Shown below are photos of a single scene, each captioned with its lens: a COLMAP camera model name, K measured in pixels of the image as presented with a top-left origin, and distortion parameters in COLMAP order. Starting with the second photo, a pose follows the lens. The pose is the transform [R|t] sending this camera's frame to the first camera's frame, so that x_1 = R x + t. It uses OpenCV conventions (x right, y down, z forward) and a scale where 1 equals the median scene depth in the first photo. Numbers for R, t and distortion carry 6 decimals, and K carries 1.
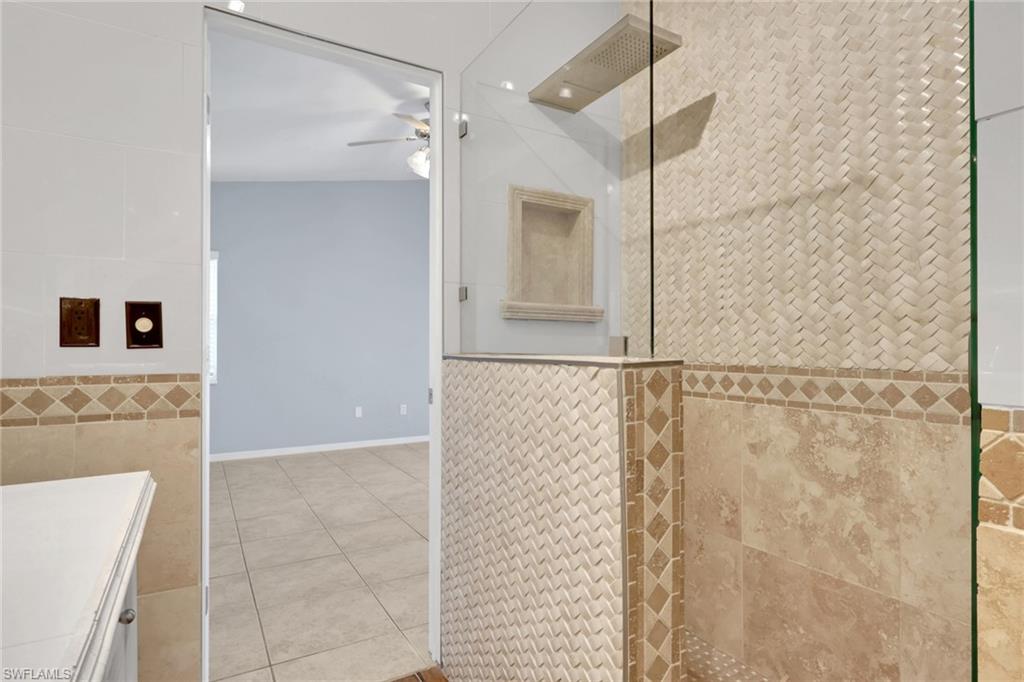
lens RADIAL K [[549.0, 0, 511.6], [0, 549.0, 344.6], [0, 0, 1]] dist [-0.005330, -0.000759]
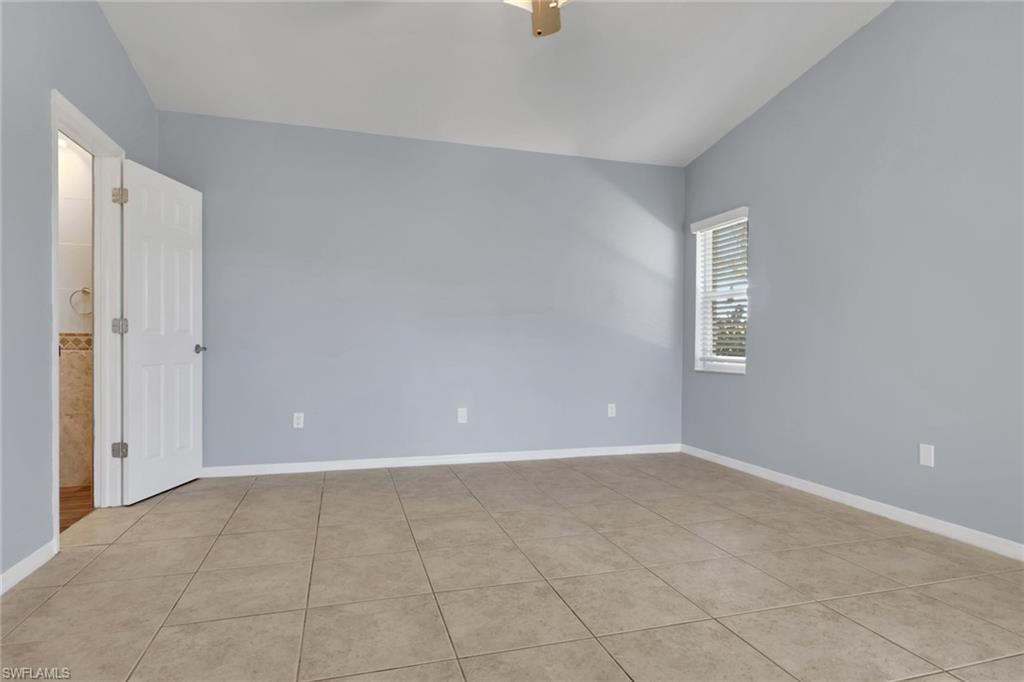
lens RADIAL K [[549.0, 0, 508.6], [0, 549.0, 341.2], [0, 0, 1]] dist [-0.005330, -0.000759]
pose [[-0.245336, 0.001690, -0.969437, 0.584218], [0.005003, 0.999987, 0.000477, 0.047262], [0.969425, -0.004733, -0.245342, 1.624792]]
